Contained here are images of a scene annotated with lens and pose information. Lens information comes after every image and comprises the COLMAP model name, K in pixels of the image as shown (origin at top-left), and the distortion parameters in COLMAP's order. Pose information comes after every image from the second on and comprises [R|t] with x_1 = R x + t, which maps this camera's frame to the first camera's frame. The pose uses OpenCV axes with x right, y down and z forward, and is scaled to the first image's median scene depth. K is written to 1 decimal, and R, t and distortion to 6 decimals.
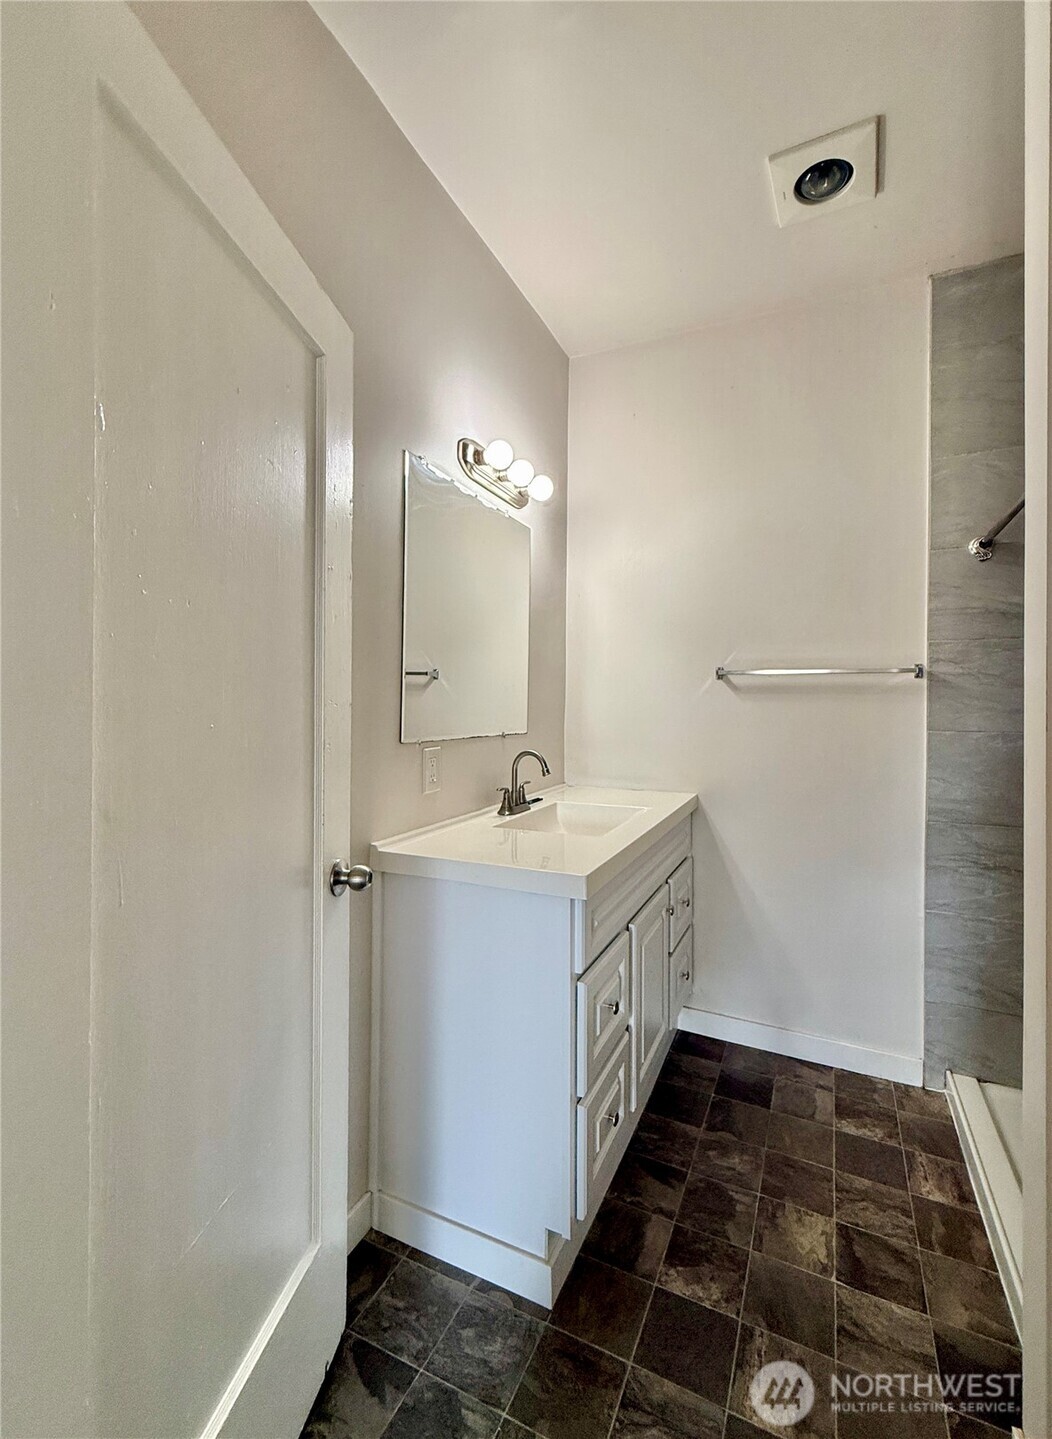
lens RADIAL K [[622.6, 0, 532.1], [0, 622.6, 696.3], [0, 0, 1]] dist [0.000355, -0.000213]
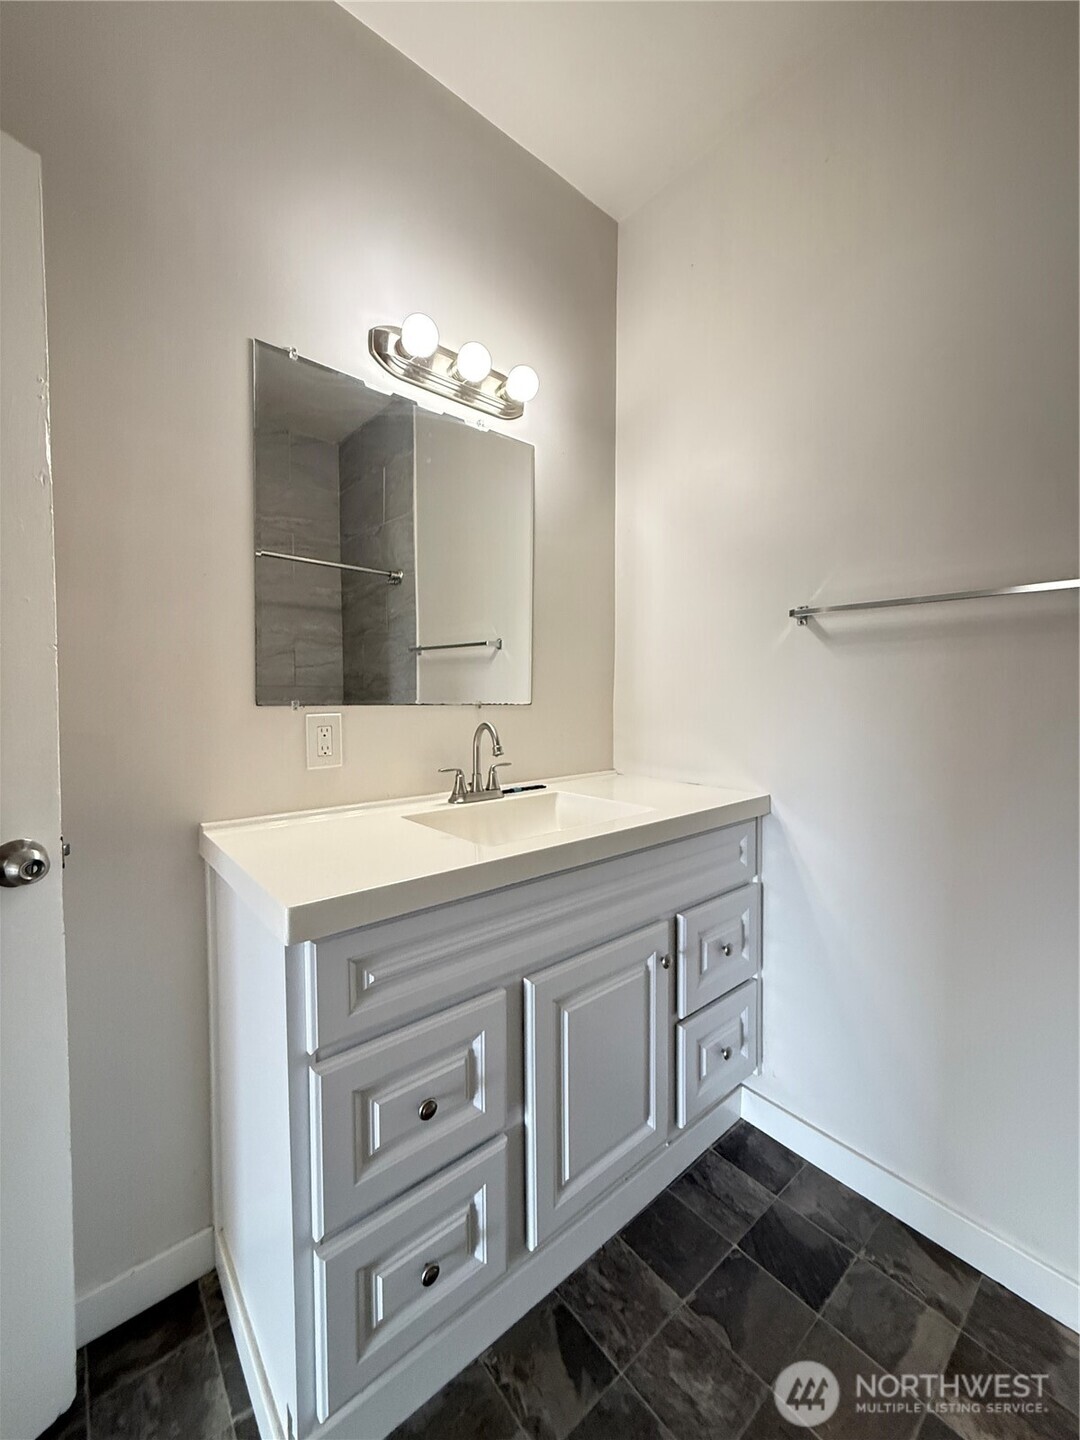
lens RADIAL K [[593.9, 0, 544.9], [0, 593.9, 712.2], [0, 0, 1]] dist [0.040965, -0.000026]
pose [[0.911993, 0.000974, -0.410205, 0.384540], [0.014107, 0.999331, 0.033737, 0.051093], [0.409964, -0.036554, 0.911369, 0.353370]]
